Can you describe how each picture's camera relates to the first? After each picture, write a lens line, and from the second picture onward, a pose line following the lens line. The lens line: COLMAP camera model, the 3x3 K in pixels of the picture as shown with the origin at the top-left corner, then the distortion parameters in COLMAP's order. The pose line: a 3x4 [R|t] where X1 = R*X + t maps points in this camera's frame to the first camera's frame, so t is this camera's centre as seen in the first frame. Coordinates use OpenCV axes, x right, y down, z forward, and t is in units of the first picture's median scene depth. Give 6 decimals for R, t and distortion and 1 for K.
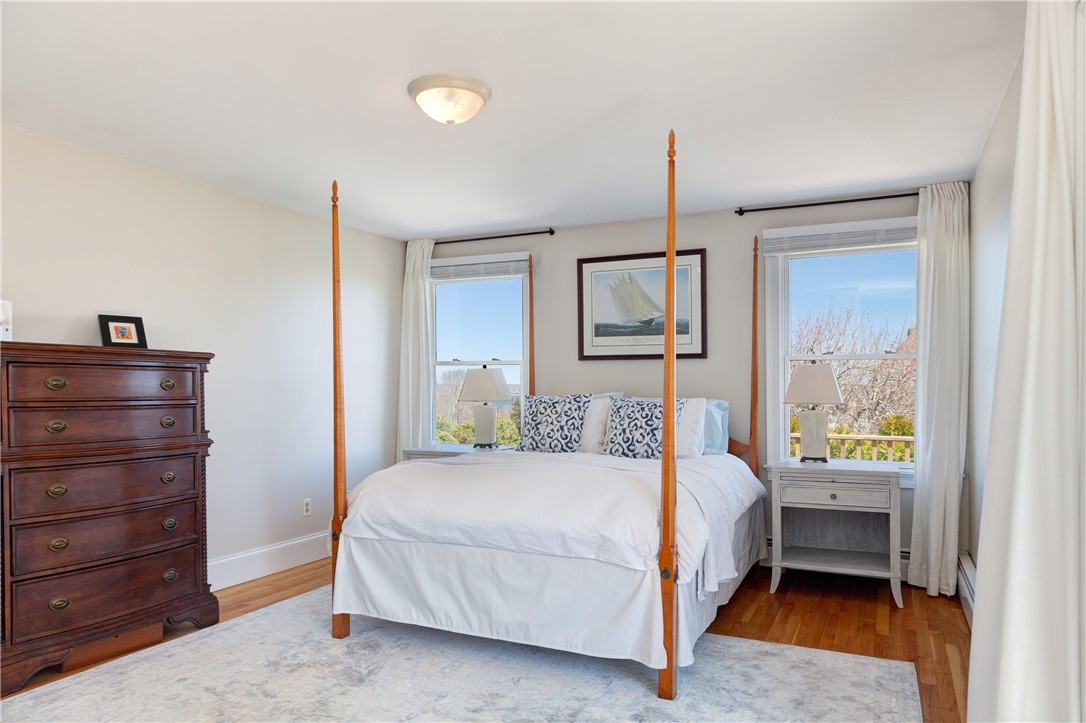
lens RADIAL K [[728.5, 0, 543.4], [0, 728.5, 382.6], [0, 0, 1]] dist [0.001847, 0.001493]
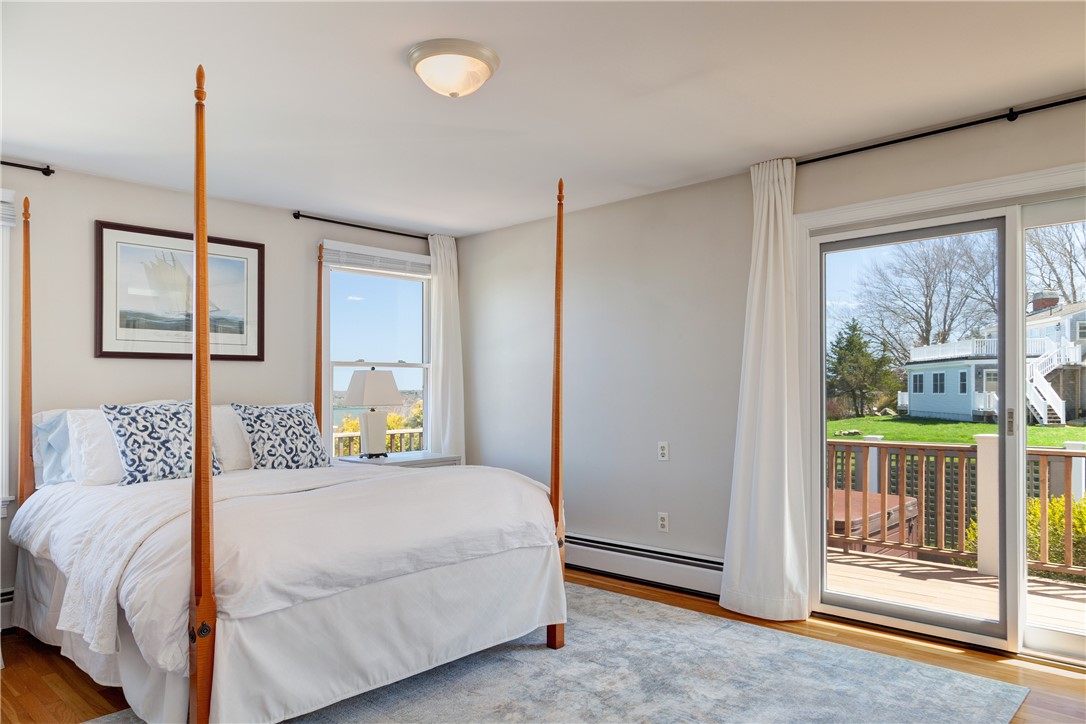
lens RADIAL K [[729.0, 0, 542.4], [0, 729.0, 380.2], [0, 0, 1]] dist [0.040942, -0.002008]
pose [[0.312352, 0.005827, 0.949949, -0.649733], [0.004243, 0.999963, -0.007529, -0.000168], [-0.949957, 0.006382, 0.312315, 0.420049]]
